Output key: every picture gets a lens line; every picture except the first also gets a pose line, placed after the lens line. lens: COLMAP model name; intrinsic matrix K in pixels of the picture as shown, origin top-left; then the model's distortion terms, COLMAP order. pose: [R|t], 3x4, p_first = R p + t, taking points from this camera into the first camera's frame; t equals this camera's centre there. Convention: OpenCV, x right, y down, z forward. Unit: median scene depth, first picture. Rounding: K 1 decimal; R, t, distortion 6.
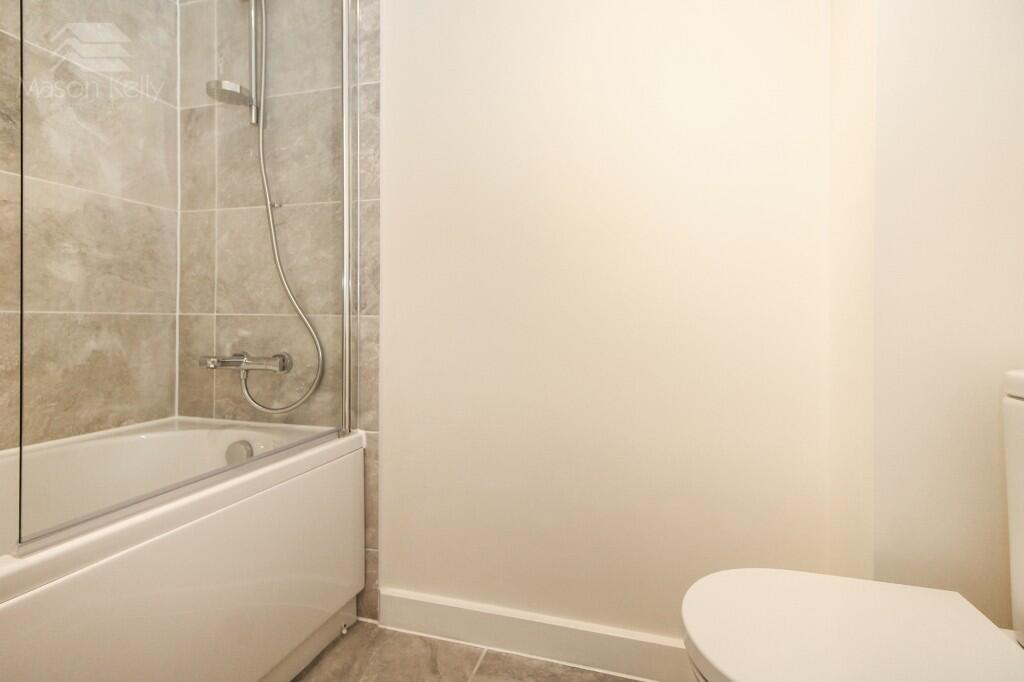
lens RADIAL K [[491.4, 0, 513.8], [0, 491.4, 315.1], [0, 0, 1]] dist [0.027302, -0.000653]
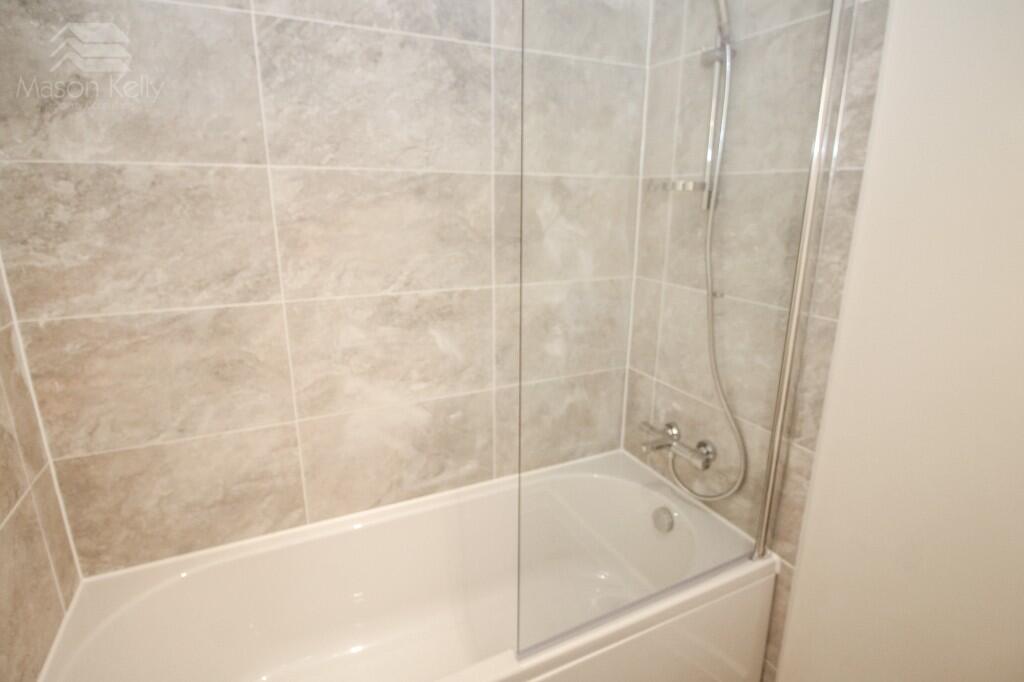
lens RADIAL K [[522.6, 0, 512.0], [0, 522.6, 341.0], [0, 0, 1]] dist [-0.016145, -0.000462]
pose [[0.669128, 0.193408, -0.717538, -0.015102], [0.000003, 0.965539, 0.260258, -0.412075], [0.743147, -0.174148, 0.646069, 0.057773]]
